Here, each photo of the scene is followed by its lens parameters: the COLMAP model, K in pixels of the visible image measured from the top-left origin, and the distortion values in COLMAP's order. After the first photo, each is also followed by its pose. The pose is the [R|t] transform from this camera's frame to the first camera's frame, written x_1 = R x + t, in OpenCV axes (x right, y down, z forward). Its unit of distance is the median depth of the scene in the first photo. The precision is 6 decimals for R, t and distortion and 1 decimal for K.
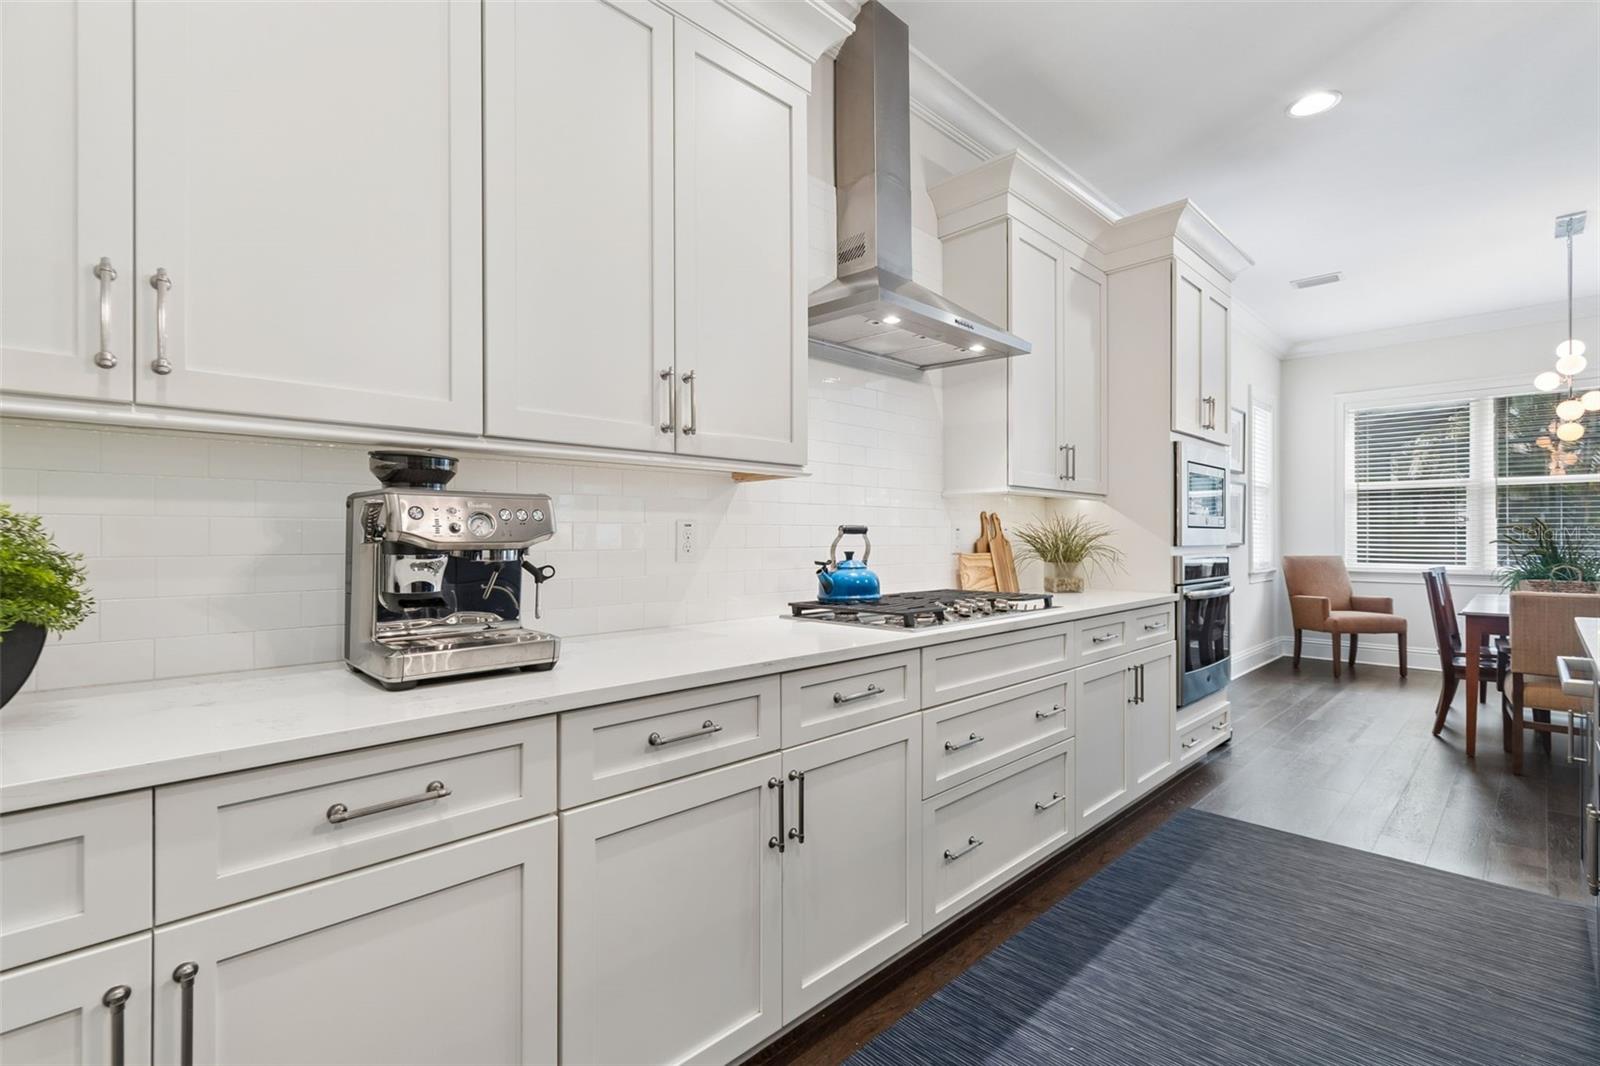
lens RADIAL K [[726.6, 0, 789.1], [0, 726.6, 538.2], [0, 0, 1]] dist [0.002105, 0.000794]
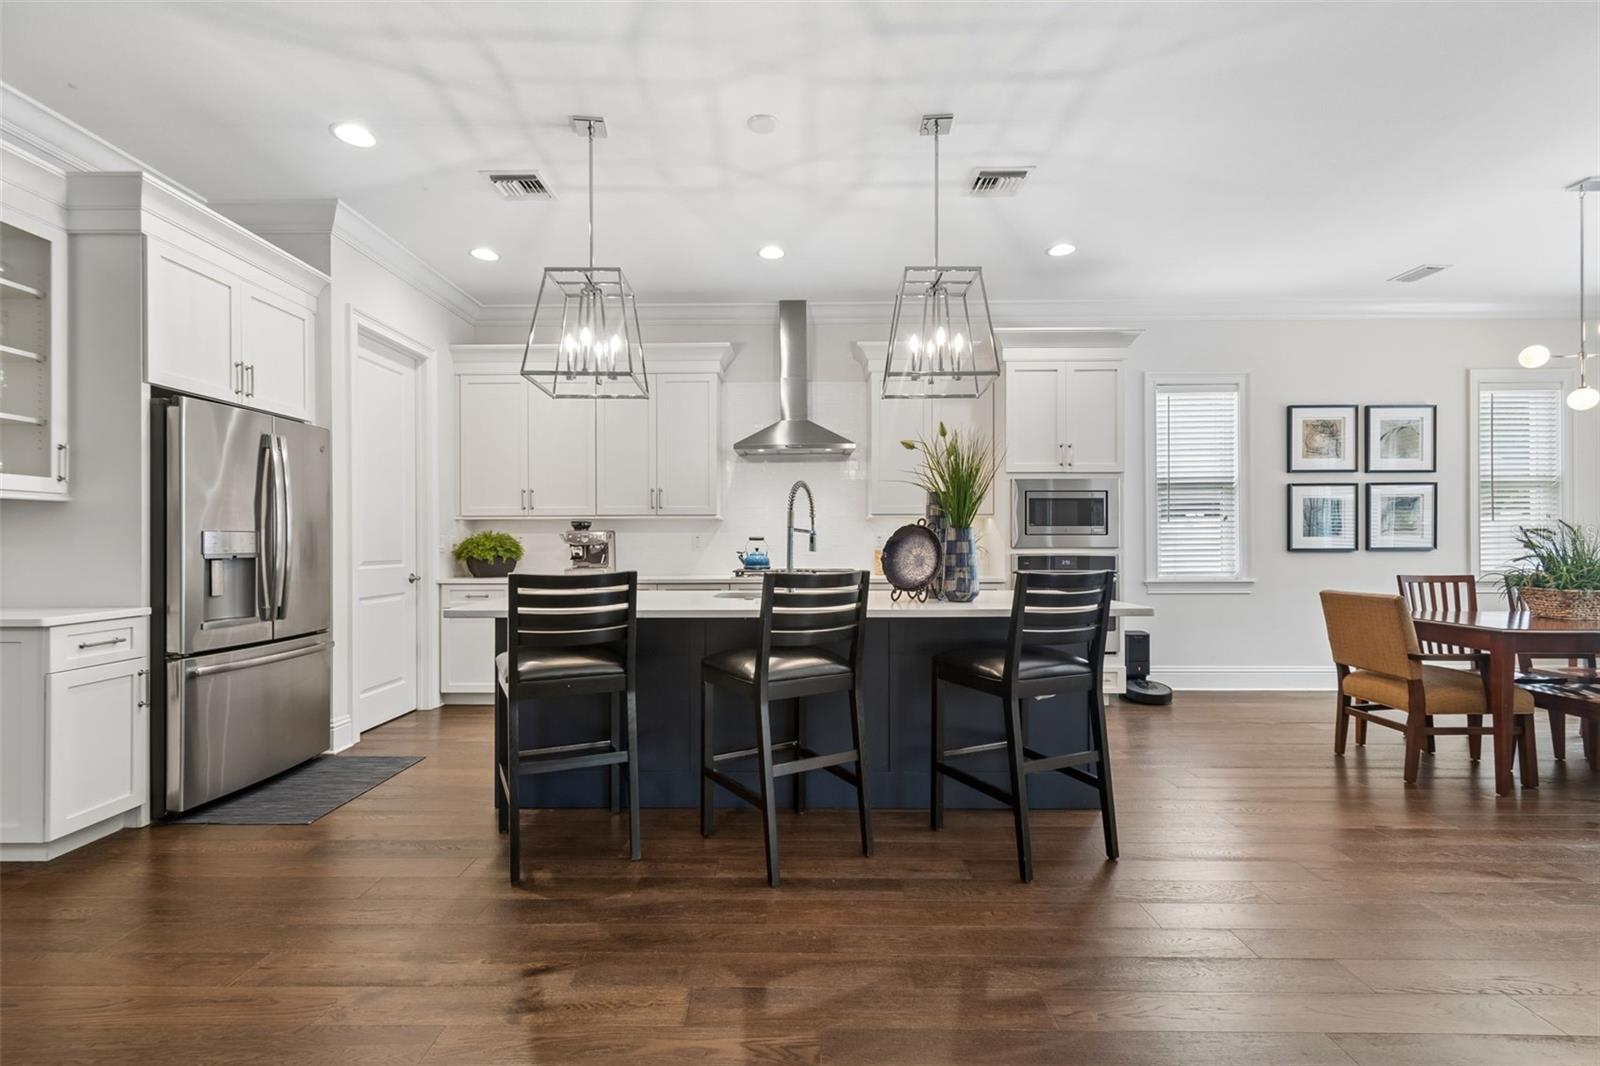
lens RADIAL K [[711.5, 0, 792.2], [0, 711.5, 533.3], [0, 0, 1]] dist [0.001210, -0.000133]
pose [[0.705609, -0.010785, -0.708519, 1.356909], [0.000206, 0.999887, -0.015015, 0.004420], [0.708601, 0.010449, 0.705532, -0.416197]]
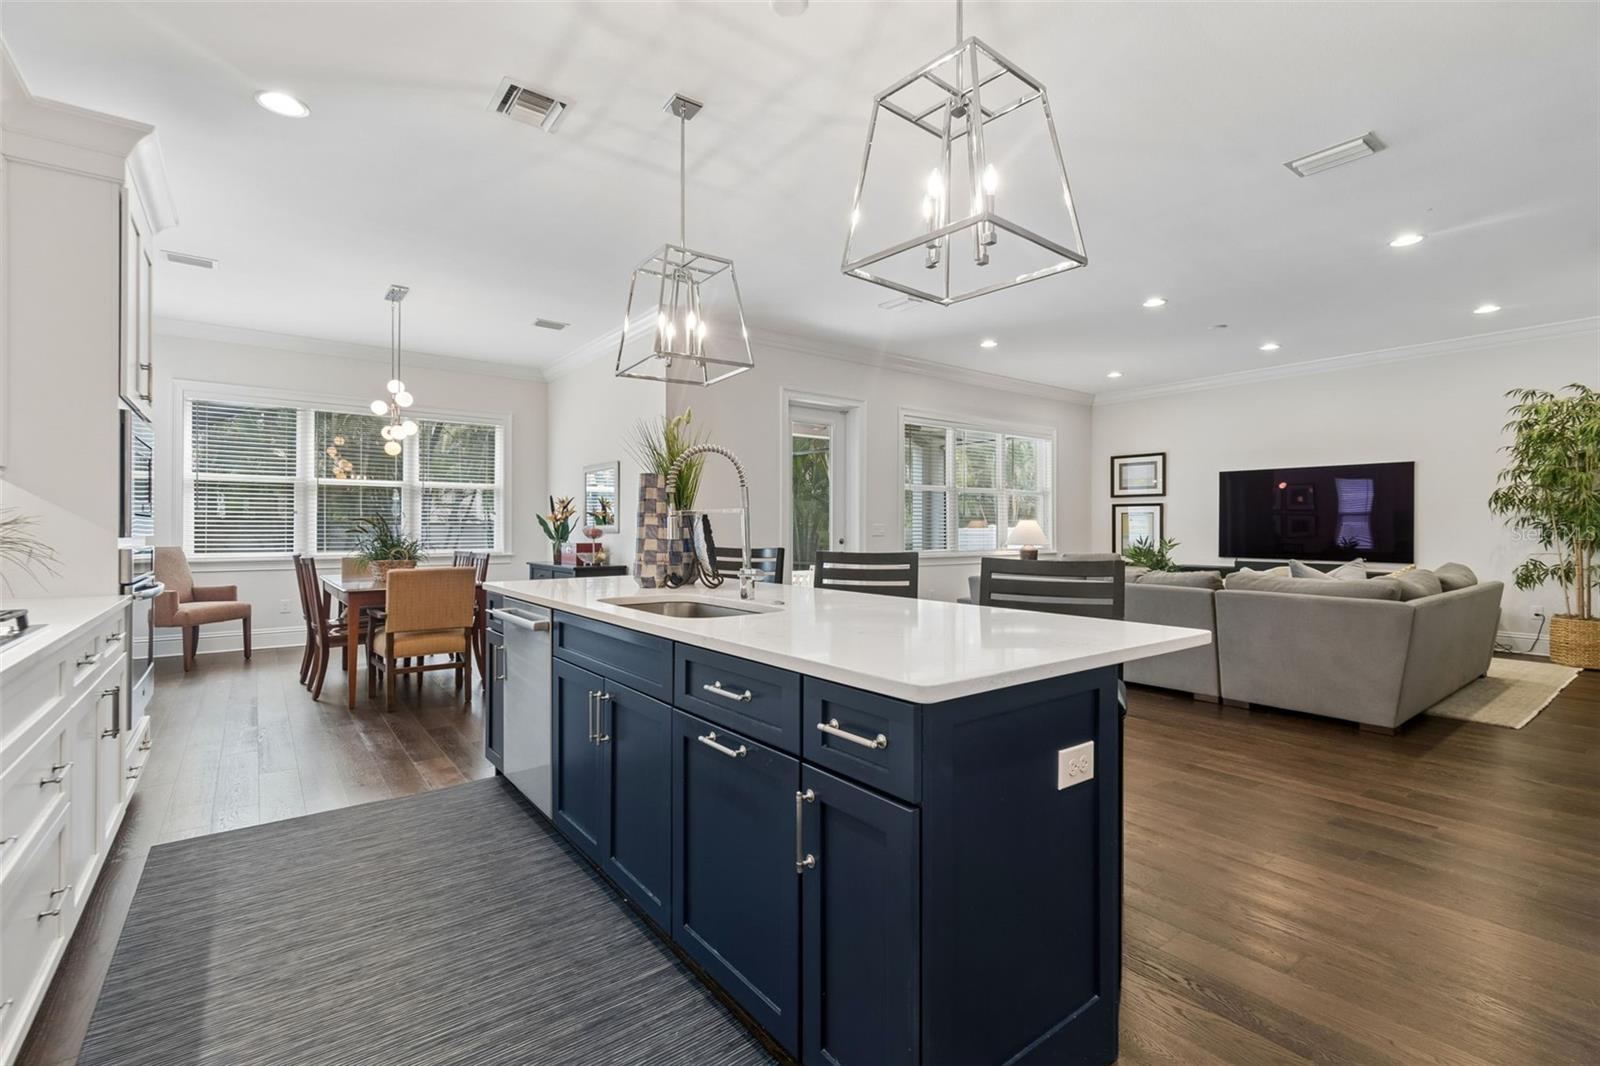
lens RADIAL K [[711.5, 0, 792.2], [0, 711.5, 533.3], [0, 0, 1]] dist [0.001210, -0.000133]
pose [[0.124271, -0.006965, 0.992224, -0.178176], [0.000651, 0.999976, 0.006938, 0.000676], [-0.992248, -0.000216, 0.124272, 0.156416]]
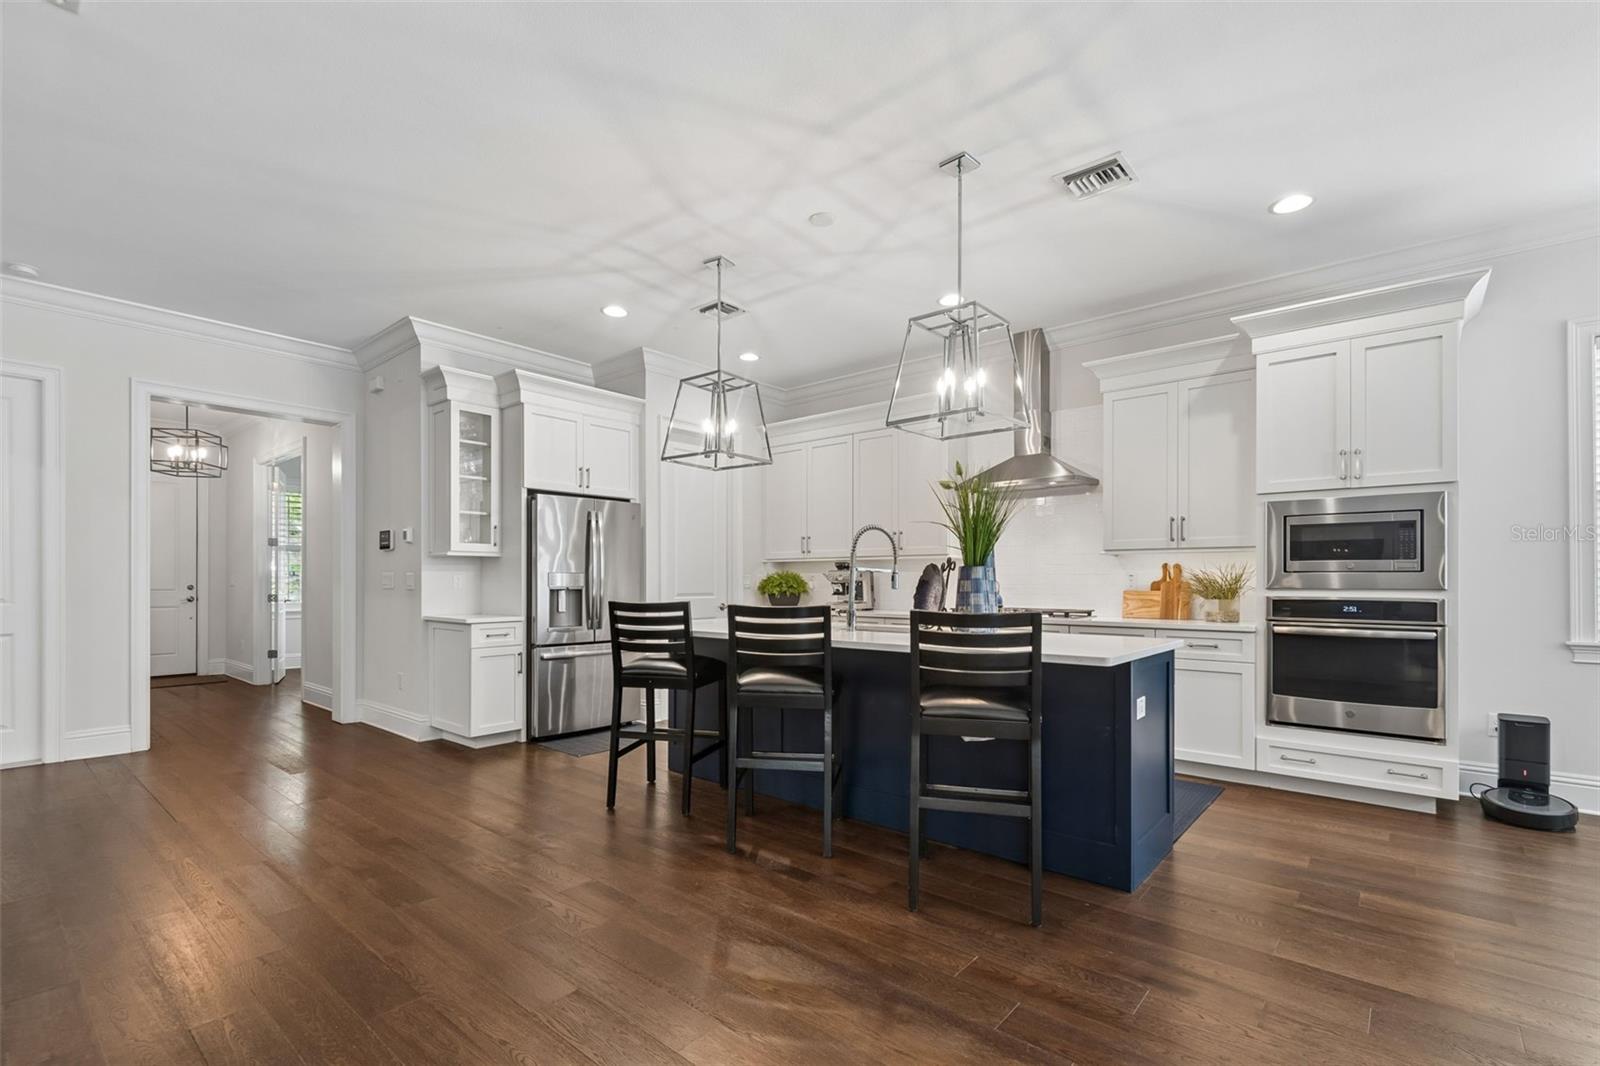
lens RADIAL K [[720.1, 0, 778.5], [0, 720.1, 572.5], [0, 0, 1]] dist [-0.000870, -0.000031]
pose [[0.075855, -0.011893, -0.997048, 1.785471], [-0.004699, 0.999914, -0.012285, 0.003580], [0.997108, 0.005617, 0.075792, 0.101937]]
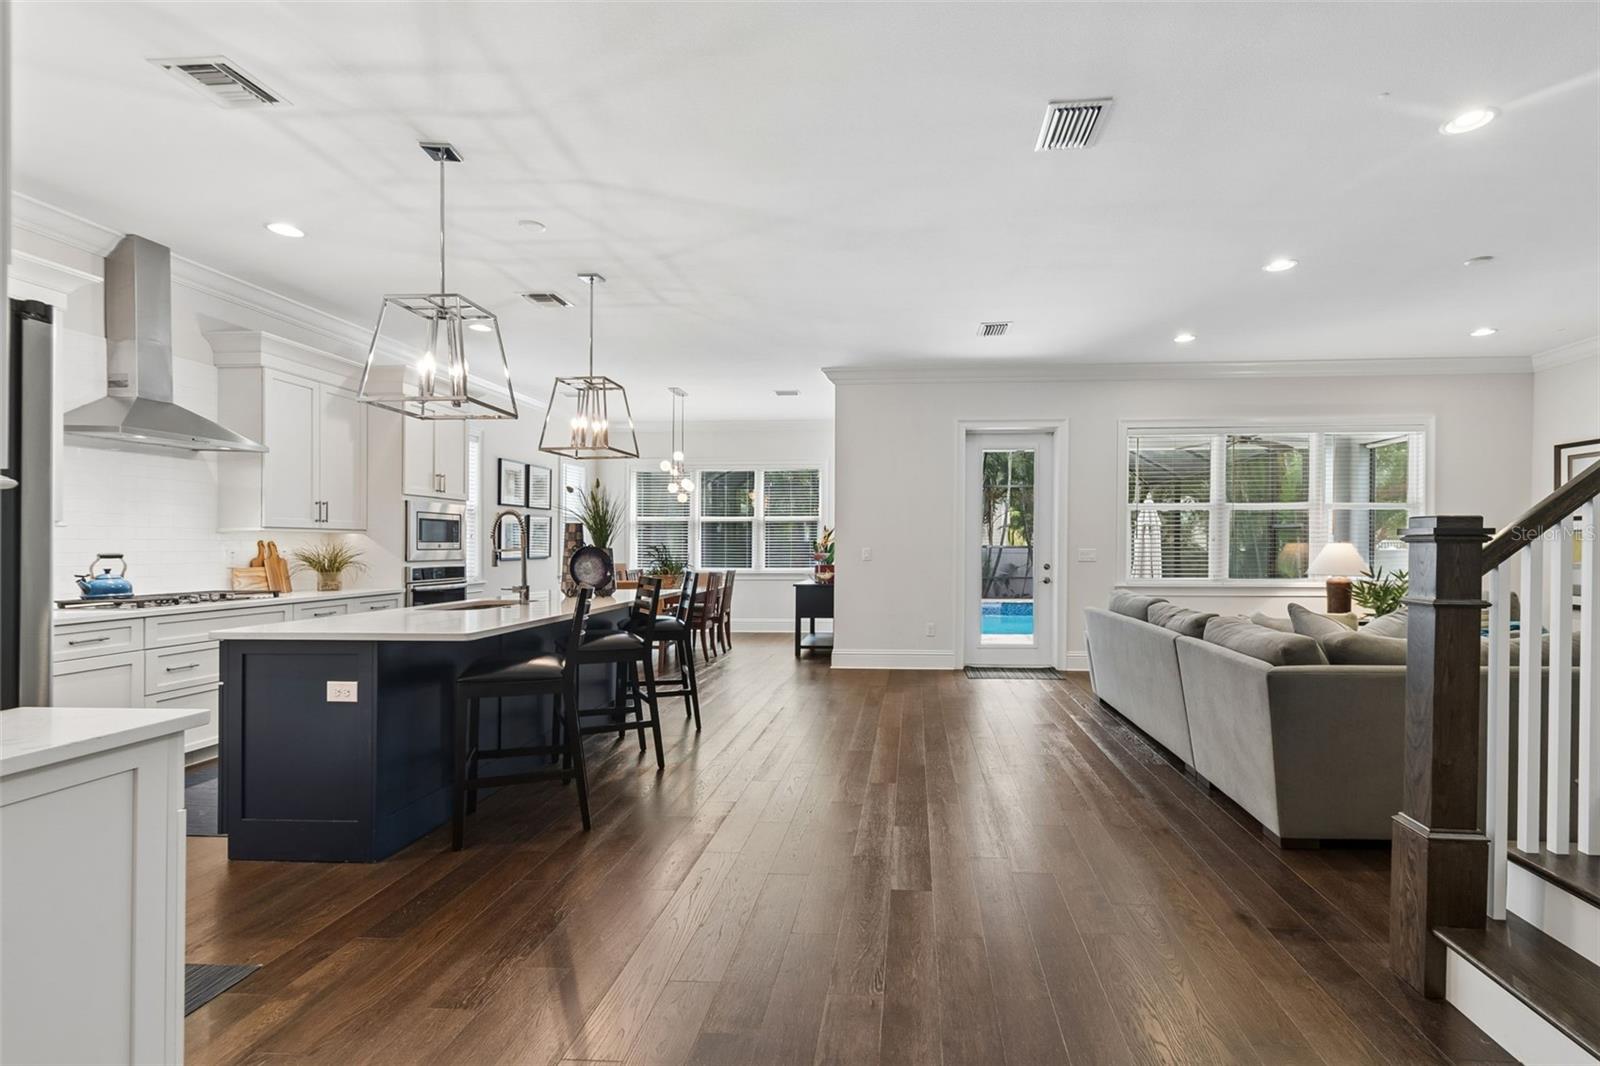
lens RADIAL K [[733.1, 0, 872.4], [0, 733.1, 548.0], [0, 0, 1]] dist [-0.000414, -0.001025]
pose [[0.737387, -0.002820, 0.675465, 0.184704], [0.001984, 0.999996, 0.002009, -0.022841], [-0.675468, -0.000141, 0.737390, -1.104539]]
